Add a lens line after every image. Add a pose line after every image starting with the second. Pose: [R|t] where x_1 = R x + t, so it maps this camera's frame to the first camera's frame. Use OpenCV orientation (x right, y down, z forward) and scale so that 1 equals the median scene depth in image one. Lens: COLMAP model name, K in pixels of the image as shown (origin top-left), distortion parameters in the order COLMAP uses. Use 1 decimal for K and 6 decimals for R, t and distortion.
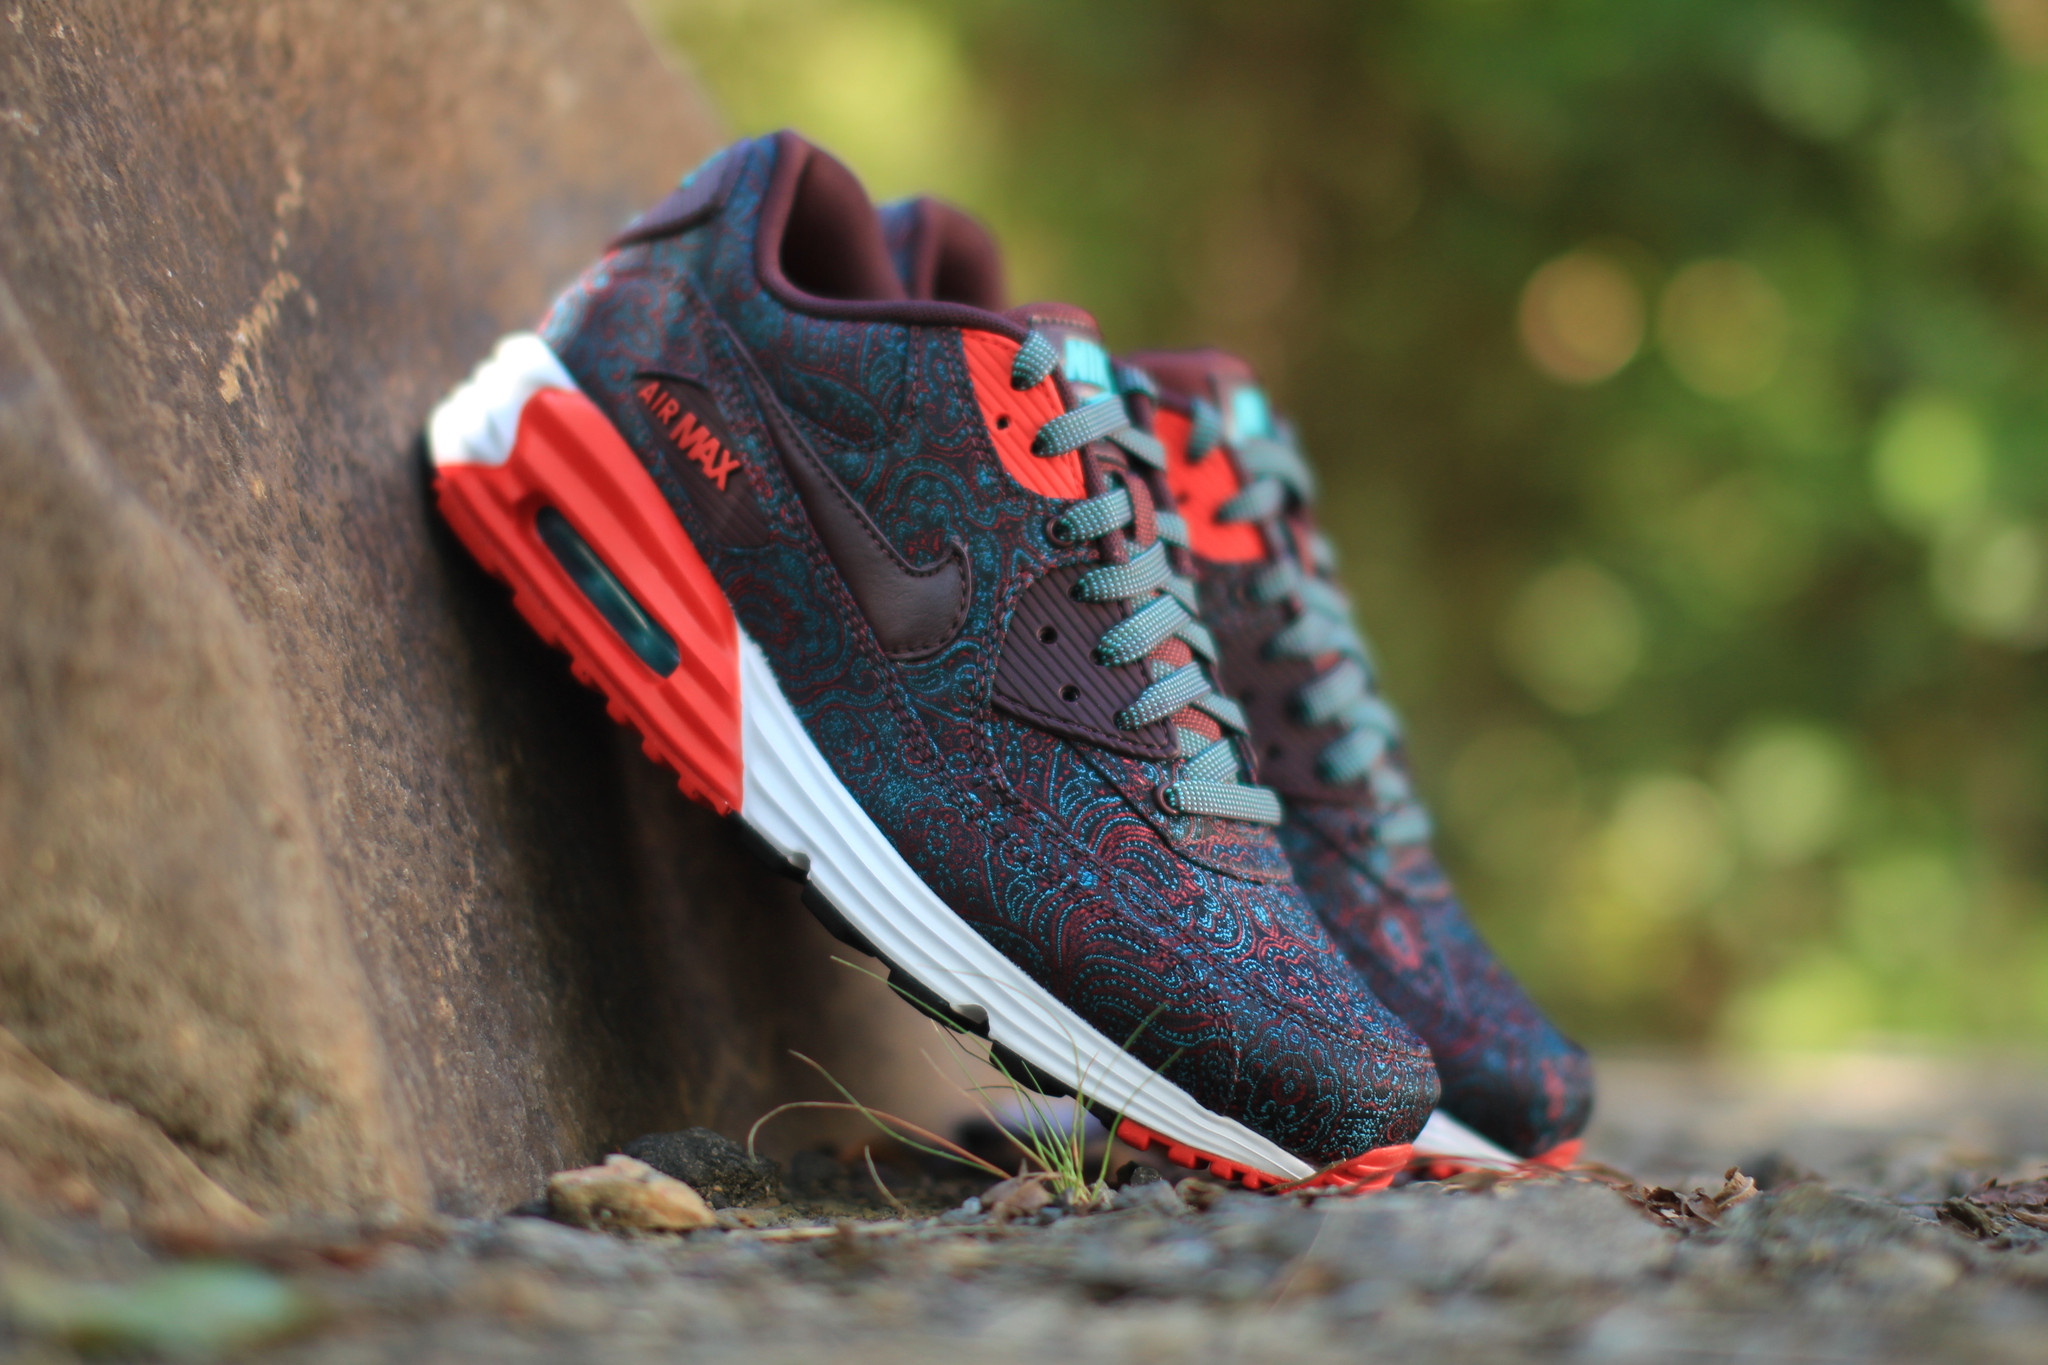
lens RADIAL K [[4790.4, 0, 1024.0], [0, 4790.4, 682.5], [0, 0, 1]] dist [-0.222281, 0.240456]
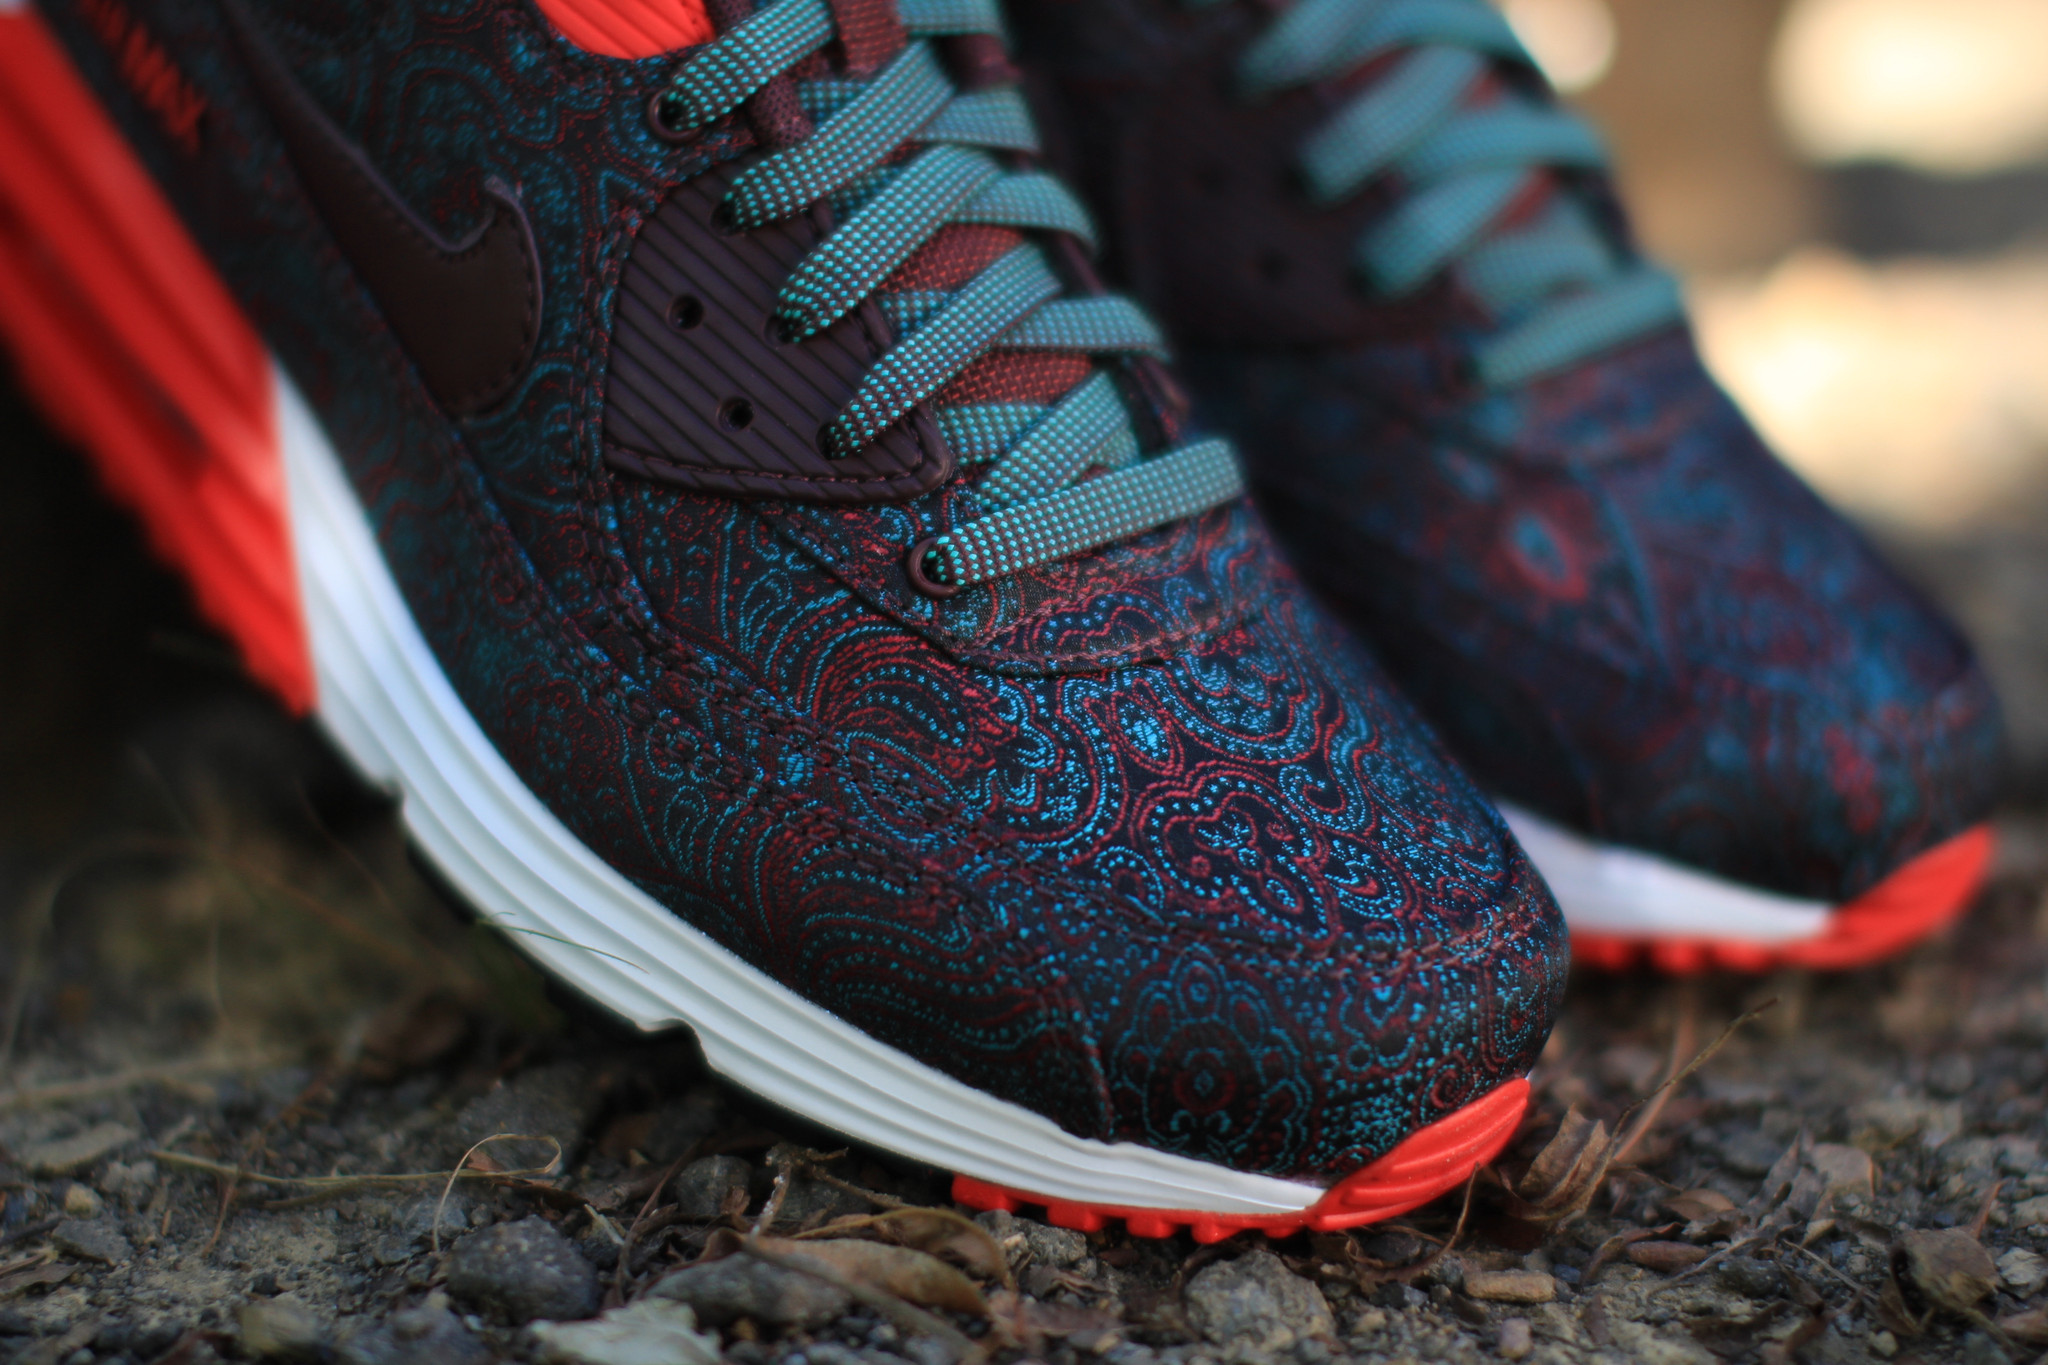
lens RADIAL K [[4790.4, 0, 1024.0], [0, 4790.4, 682.5], [0, 0, 1]] dist [-0.222281, 0.240456]
pose [[0.903770, -0.182123, -0.387339, 0.249651], [0.281924, 0.934214, 0.218549, -0.080574], [0.322055, -0.306718, 0.895659, 0.507338]]
